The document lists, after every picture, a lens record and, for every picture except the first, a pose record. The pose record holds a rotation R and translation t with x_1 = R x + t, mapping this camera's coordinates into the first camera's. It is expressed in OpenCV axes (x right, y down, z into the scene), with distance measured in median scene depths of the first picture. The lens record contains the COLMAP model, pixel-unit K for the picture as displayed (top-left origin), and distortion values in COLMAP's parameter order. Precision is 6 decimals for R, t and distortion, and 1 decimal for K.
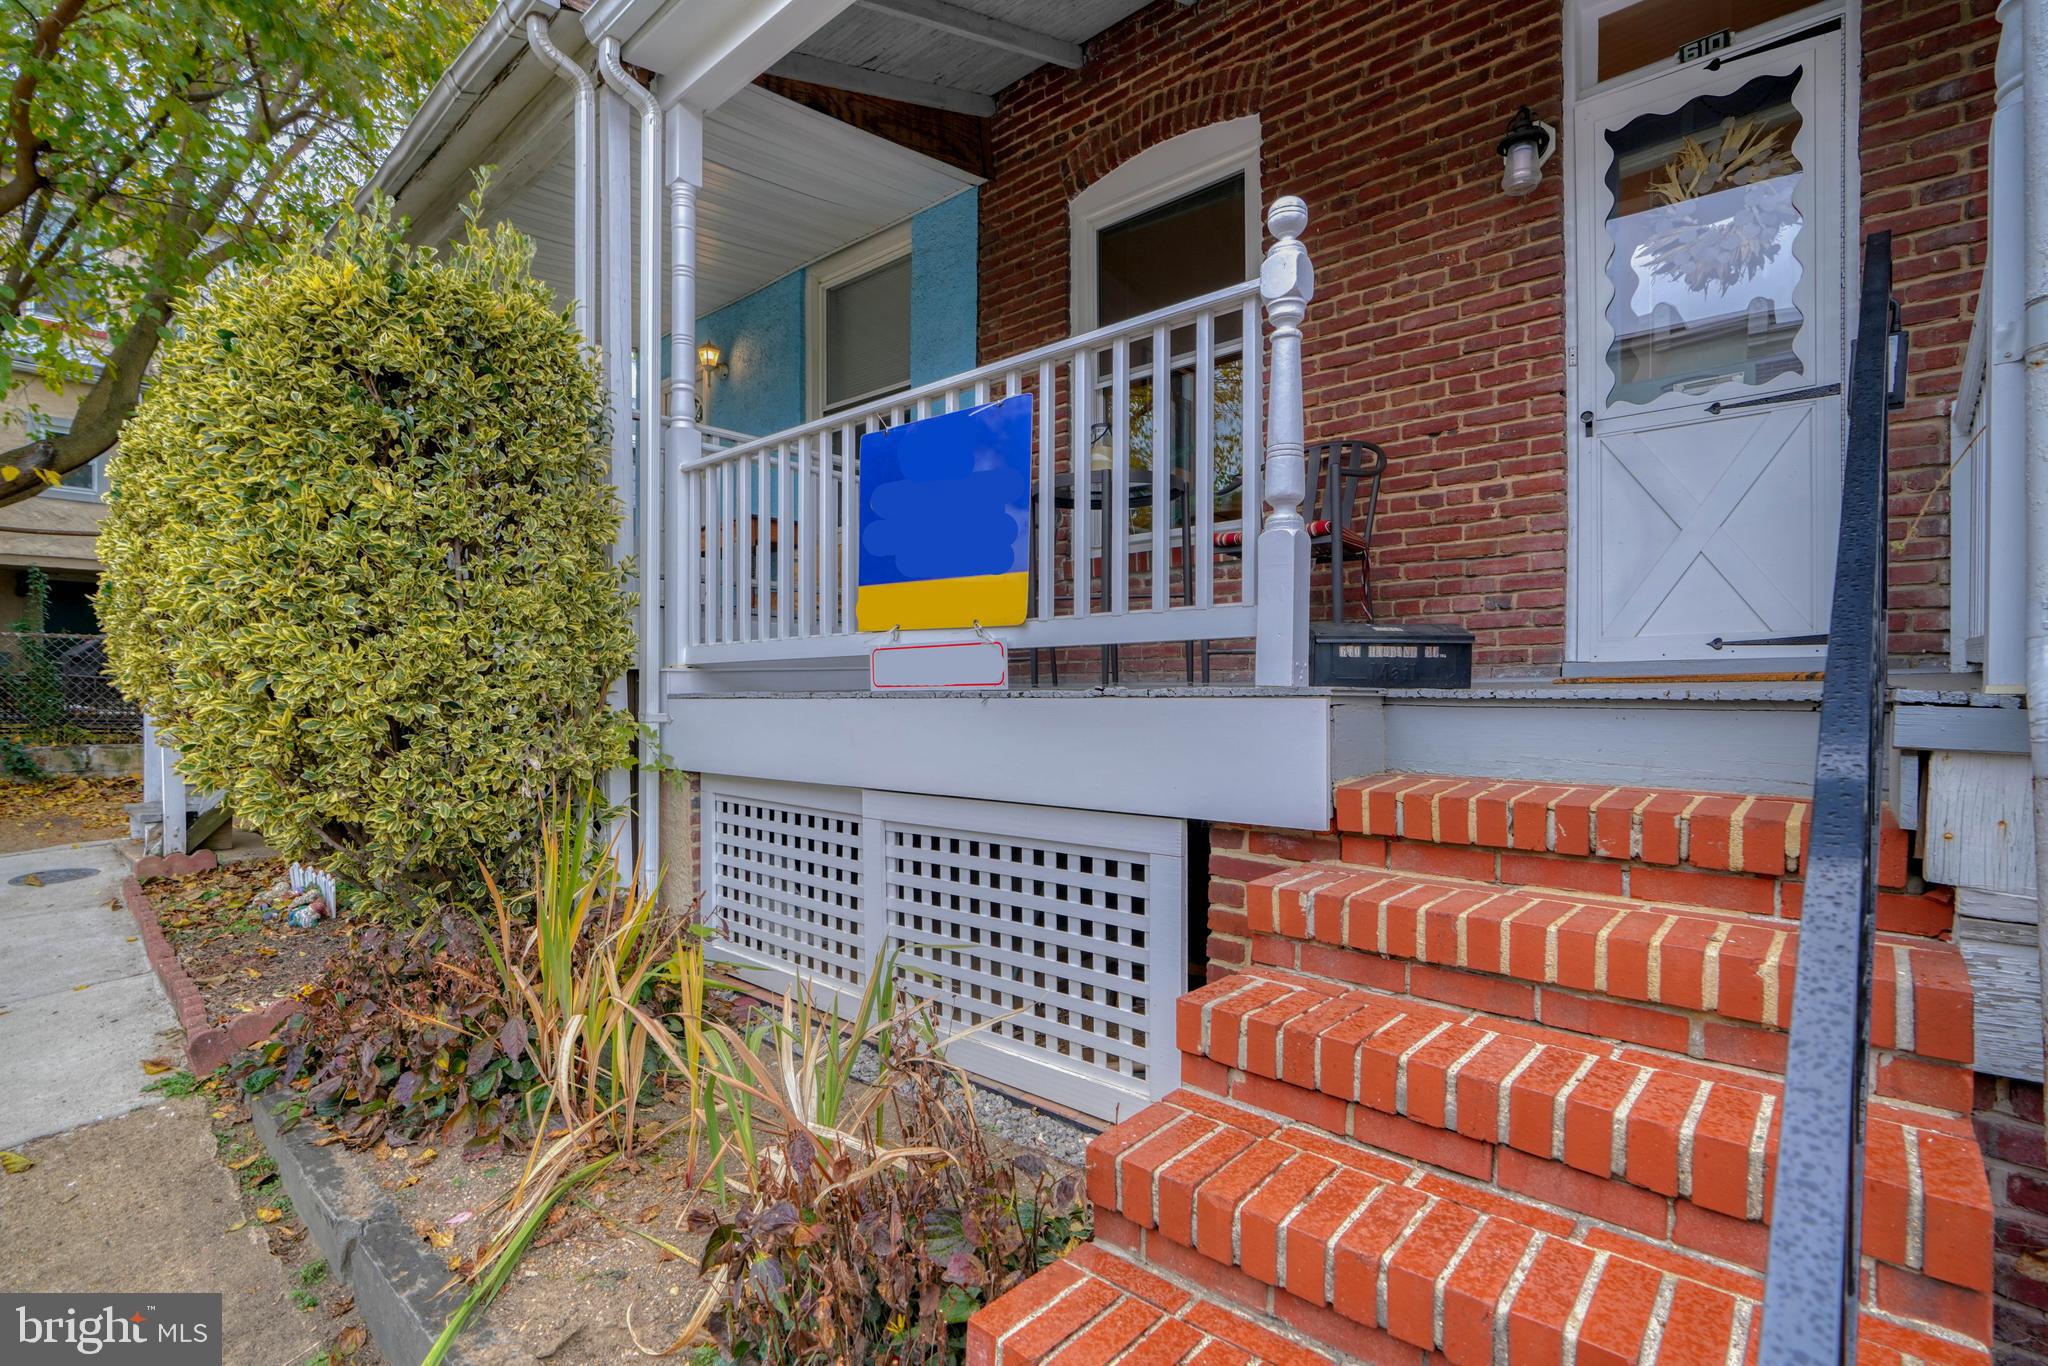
lens RADIAL K [[945.5, 0, 1002.2], [0, 945.5, 702.2], [0, 0, 1]] dist [-0.003062, 0.001945]
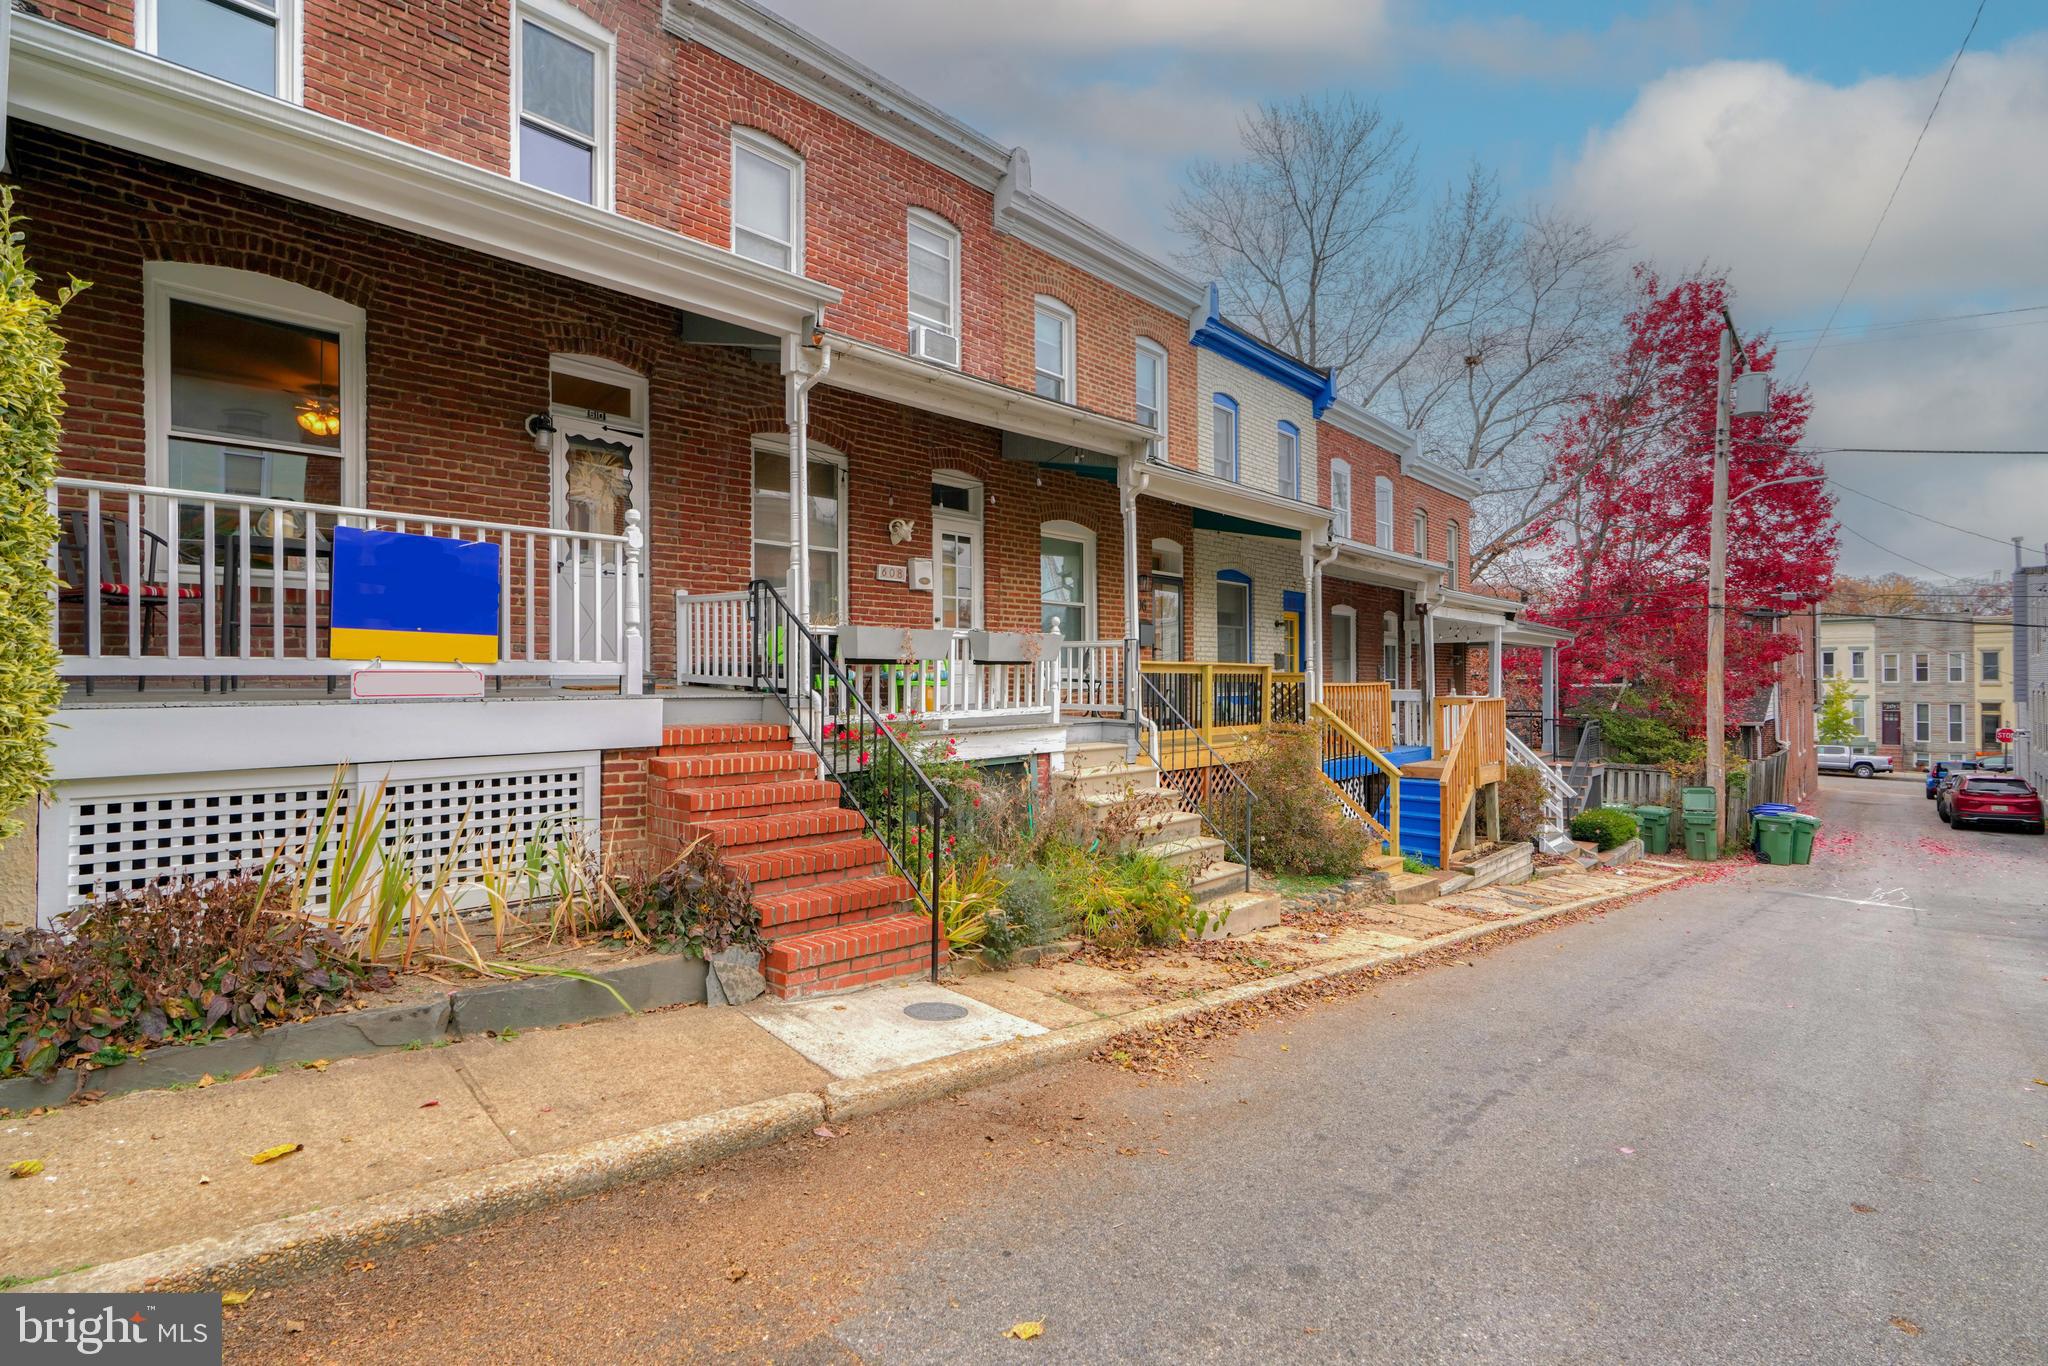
lens RADIAL K [[945.5, 0, 1031.8], [0, 945.5, 666.1], [0, 0, 1]] dist [-0.003062, 0.001945]
pose [[0.023384, 0.017364, 0.999576, -1.375876], [0.010638, 0.999788, -0.017617, -0.022614], [-0.999670, 0.011046, 0.023194, -0.102213]]
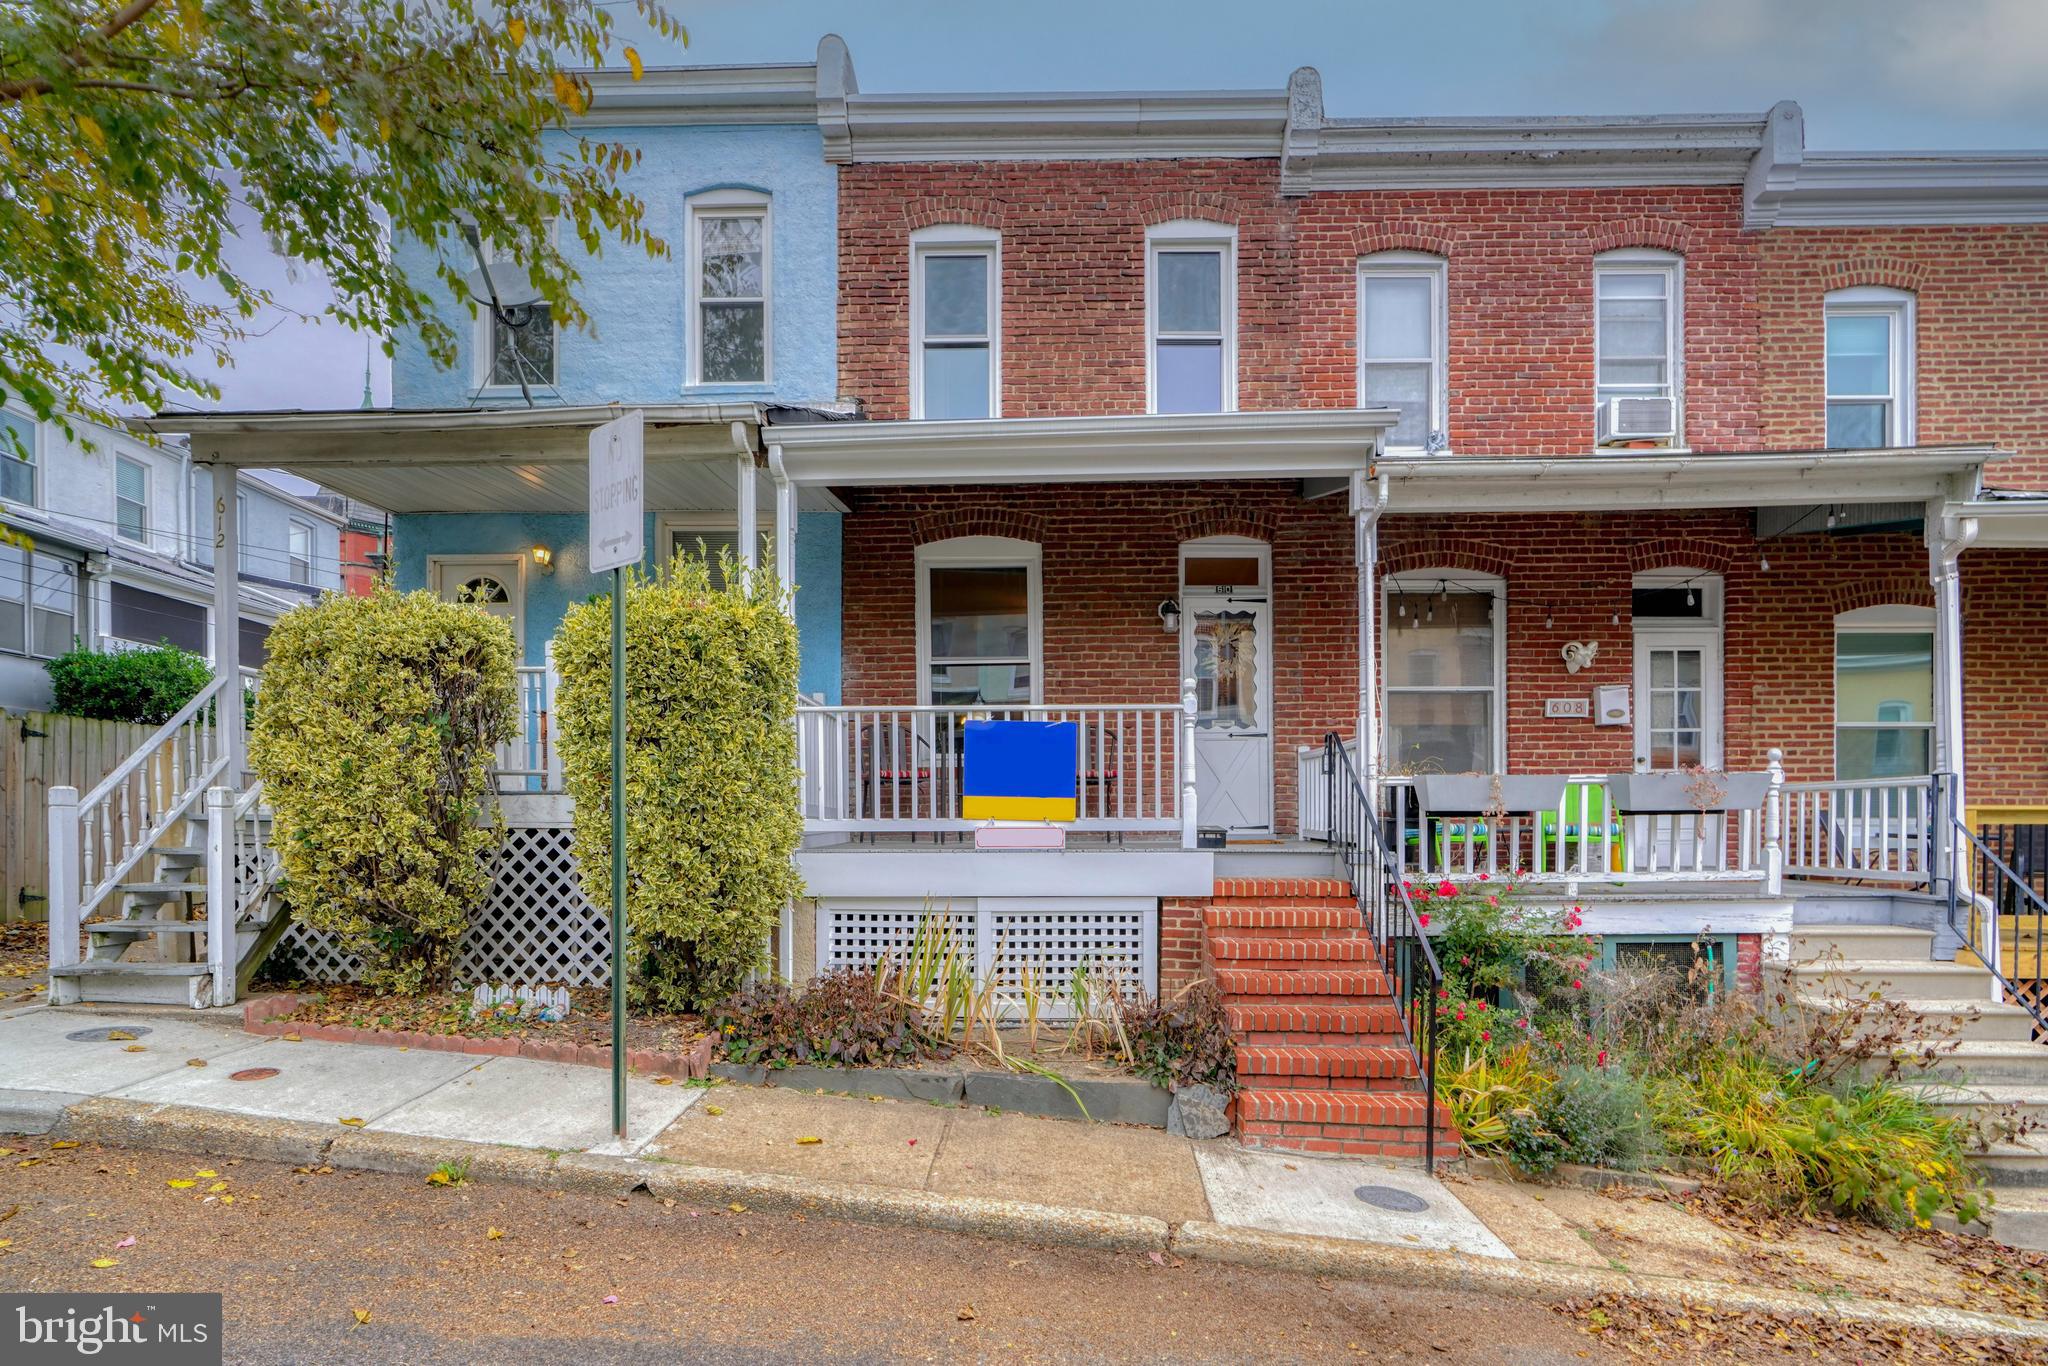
lens RADIAL K [[992.1, 0, 1027.4], [0, 992.1, 845.6], [0, 0, 1]] dist [-0.005757, 0.001987]
pose [[0.756741, -0.002766, 0.653709, -1.223129], [0.004163, 0.999991, -0.000588, -0.014501], [-0.653701, 0.003166, 0.756746, -0.574532]]
